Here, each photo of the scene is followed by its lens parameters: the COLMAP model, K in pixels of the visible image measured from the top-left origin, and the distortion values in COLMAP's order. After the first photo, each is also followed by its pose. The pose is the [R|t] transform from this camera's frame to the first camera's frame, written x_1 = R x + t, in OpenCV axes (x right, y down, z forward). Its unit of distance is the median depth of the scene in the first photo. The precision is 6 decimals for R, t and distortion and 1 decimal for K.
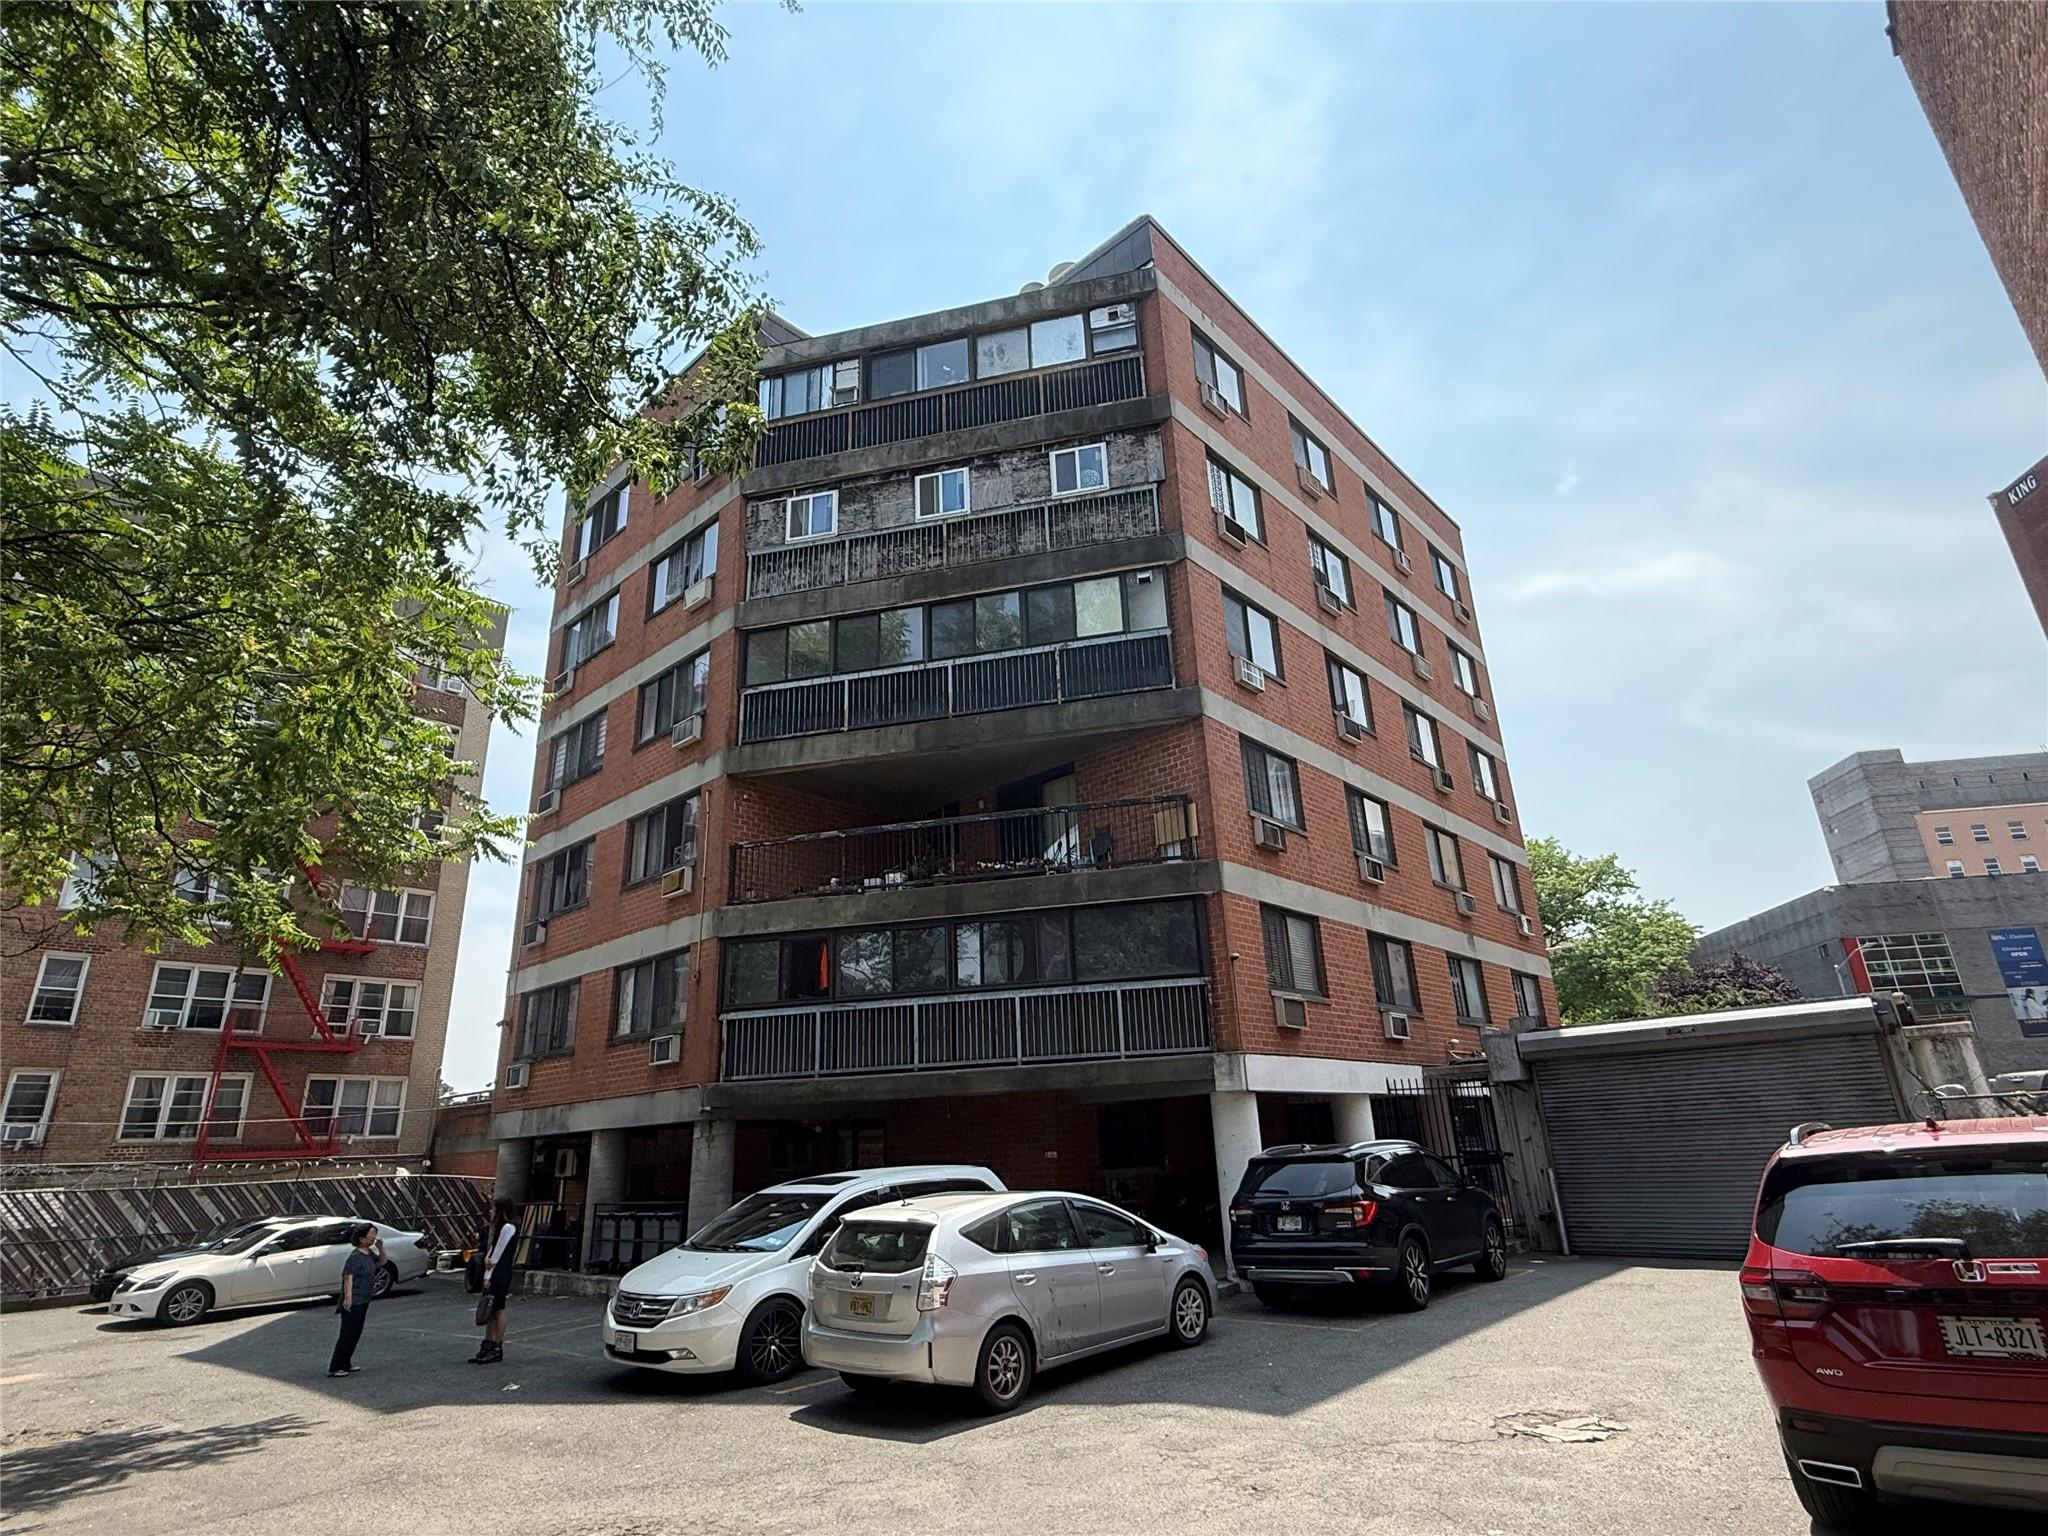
lens RADIAL K [[1062.2, 0, 1024.5], [0, 1062.2, 773.9], [0, 0, 1]] dist [-0.000859, -0.000032]
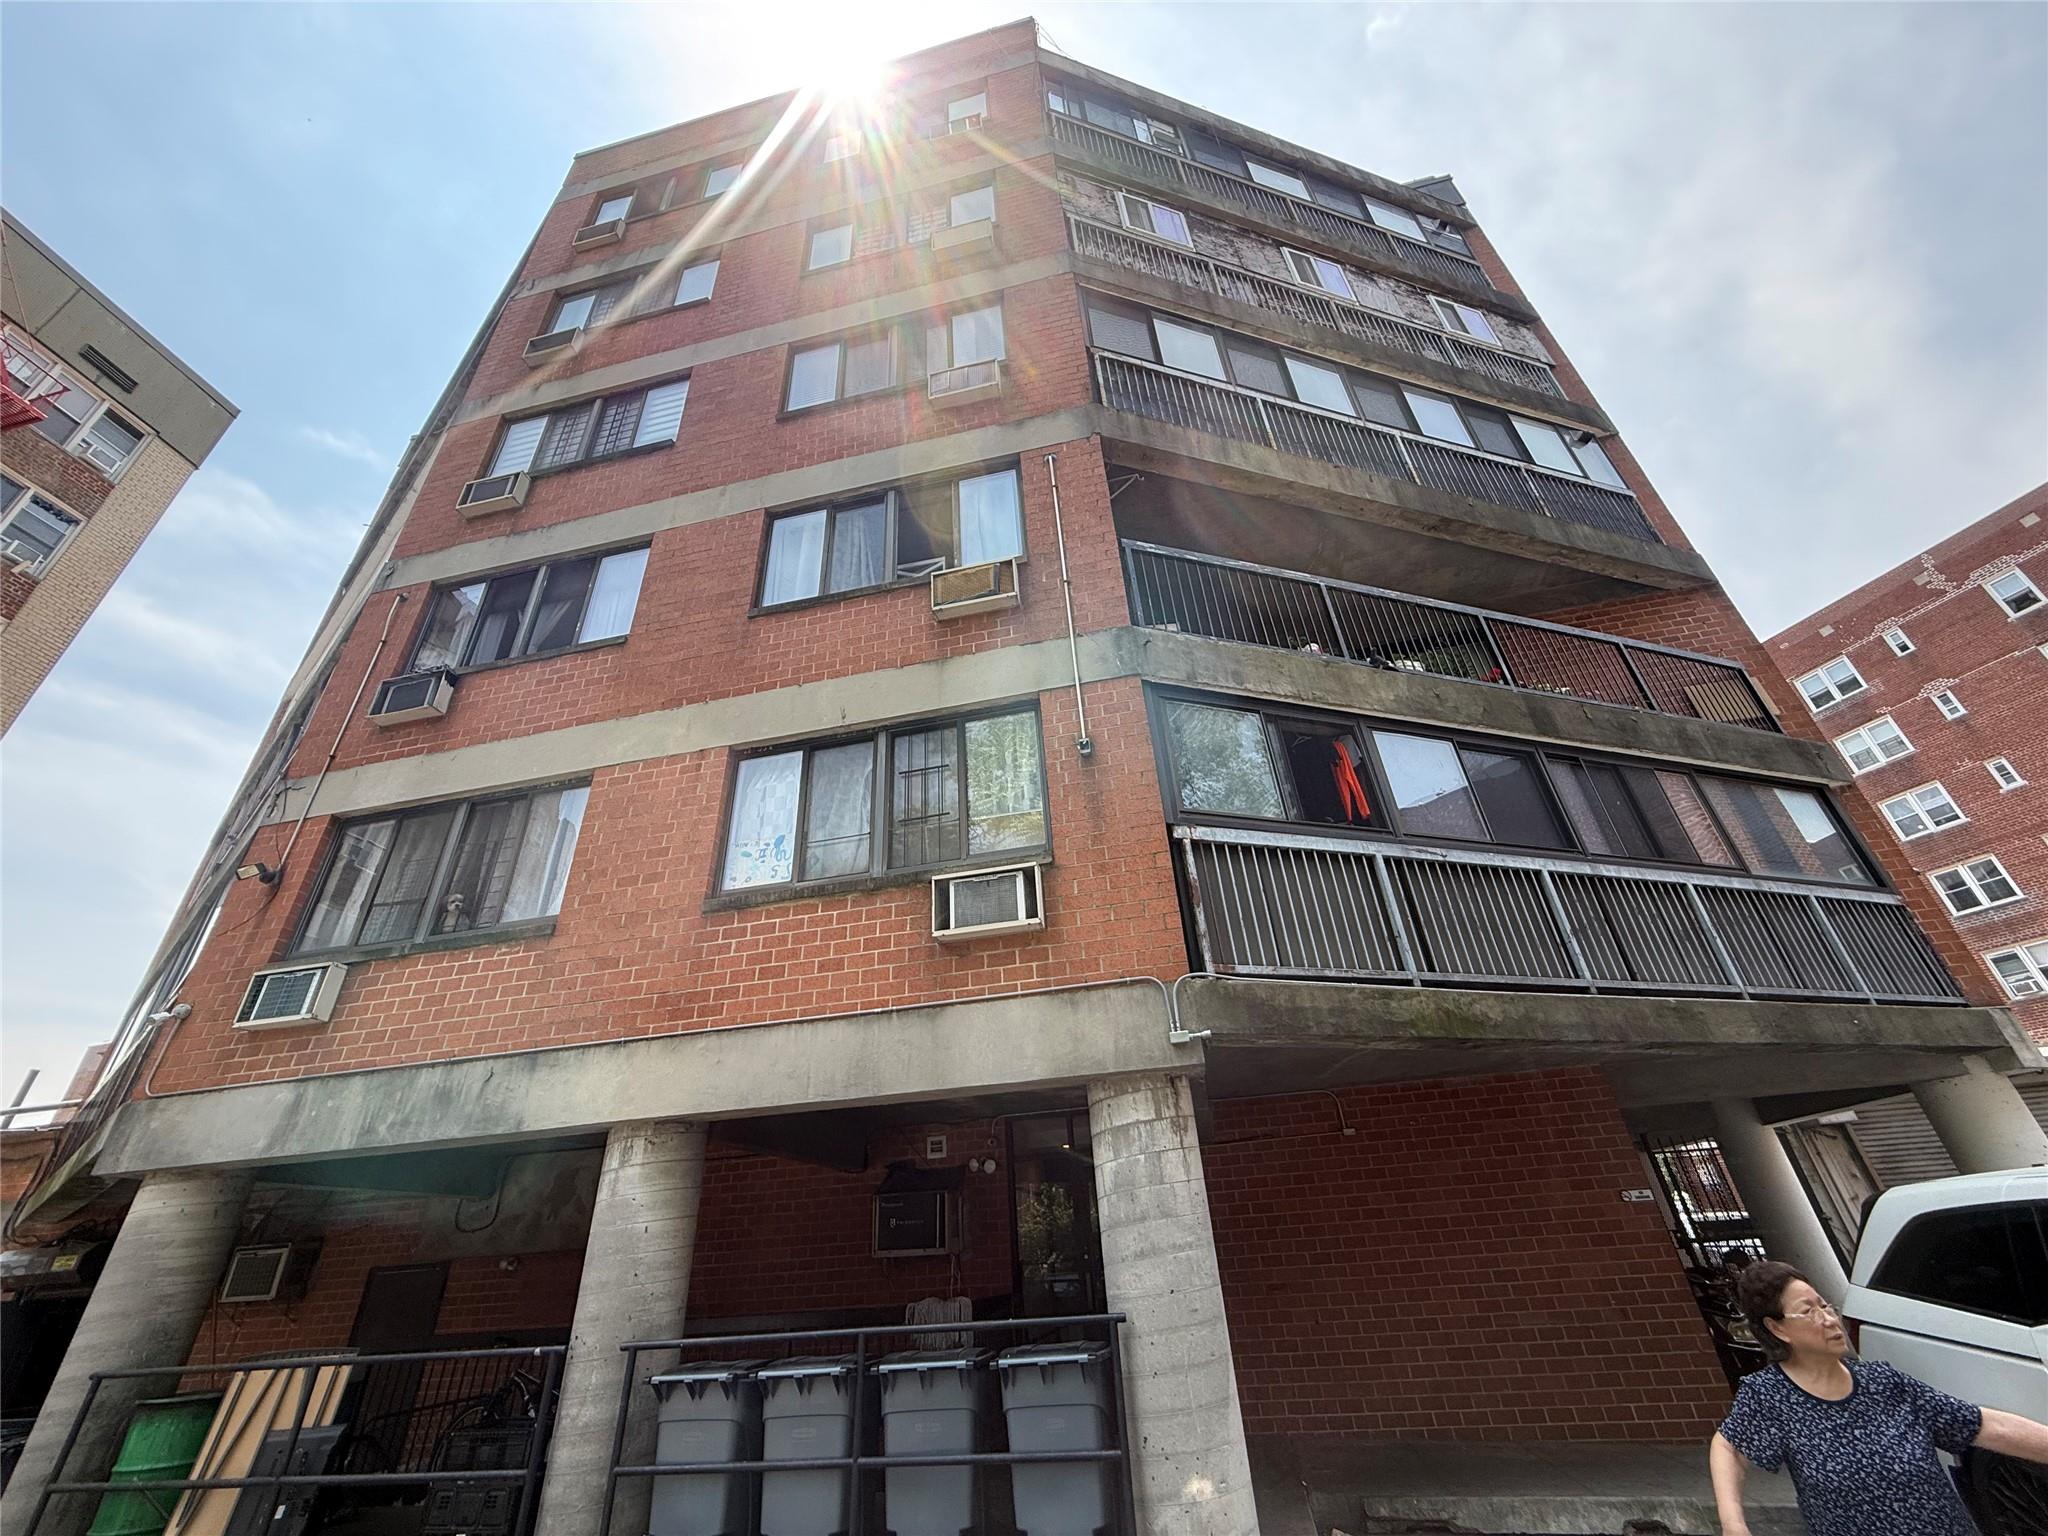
lens RADIAL K [[818.9, 0, 1025.0], [0, 818.9, 764.9], [0, 0, 1]] dist [-0.000083, -0.000115]
pose [[0.863263, 0.254556, 0.435865, -0.336357], [-0.150360, 0.954004, -0.259362, 0.204657], [-0.481839, 0.158361, 0.861831, 0.505627]]
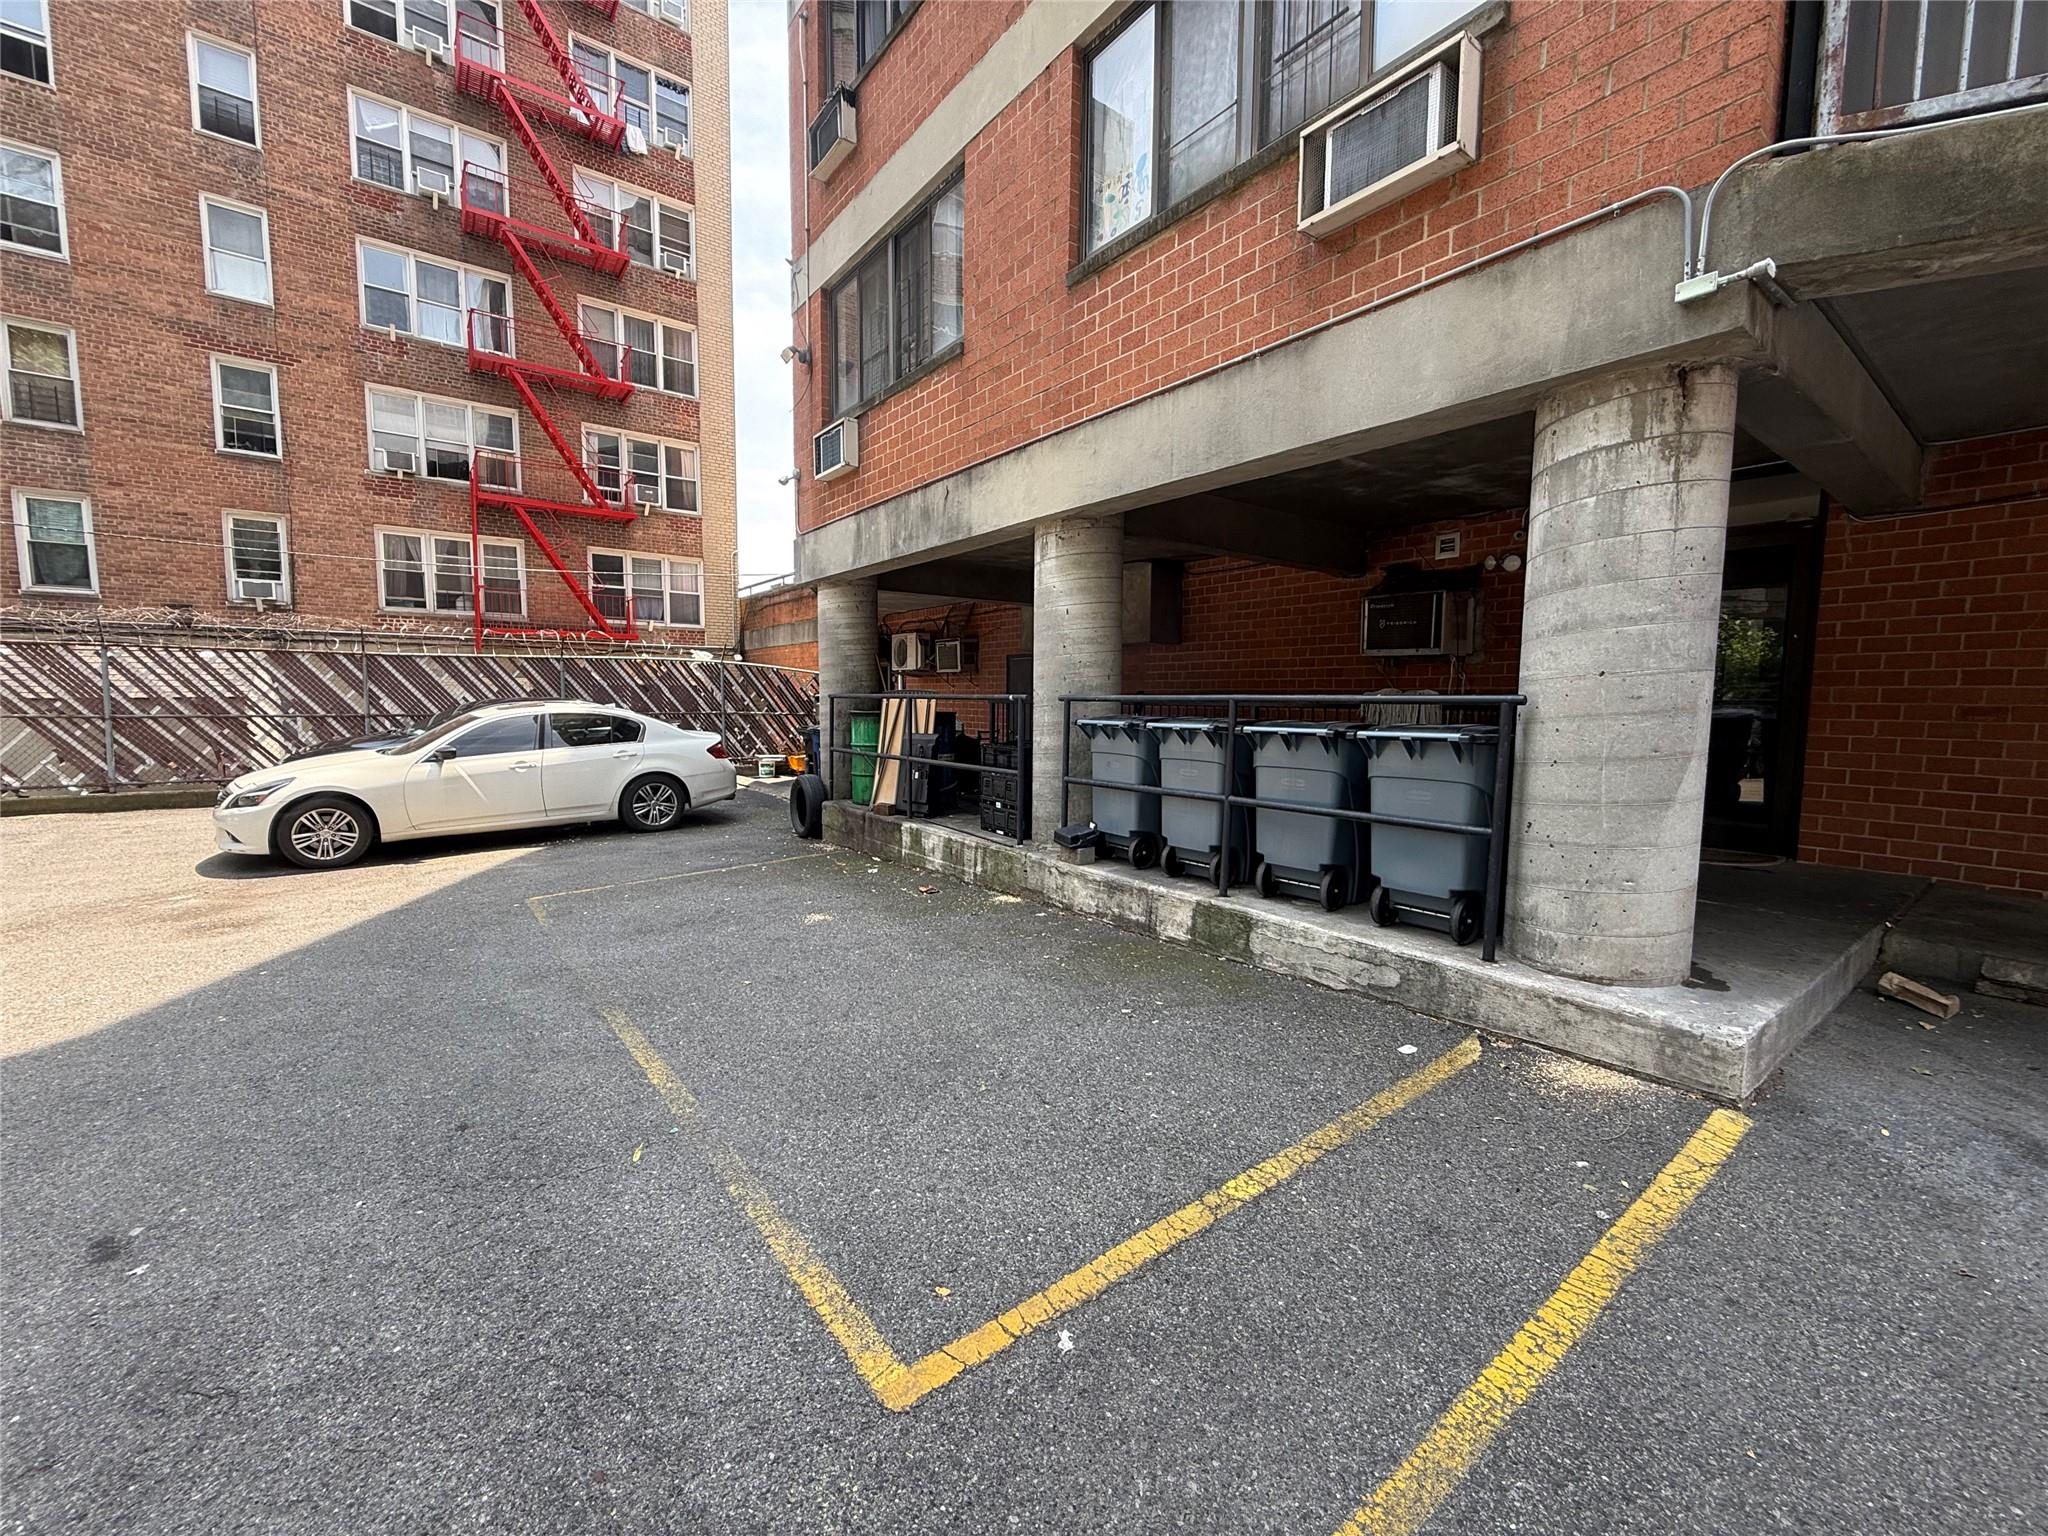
lens RADIAL K [[818.9, 0, 1019.7], [0, 818.9, 774.5], [0, 0, 1]] dist [-0.000083, -0.000115]
pose [[0.981516, 0.065486, -0.179829, -0.268226], [0.017817, 0.904289, 0.426549, 0.220896], [0.190550, -0.421868, 0.886407, 0.524604]]
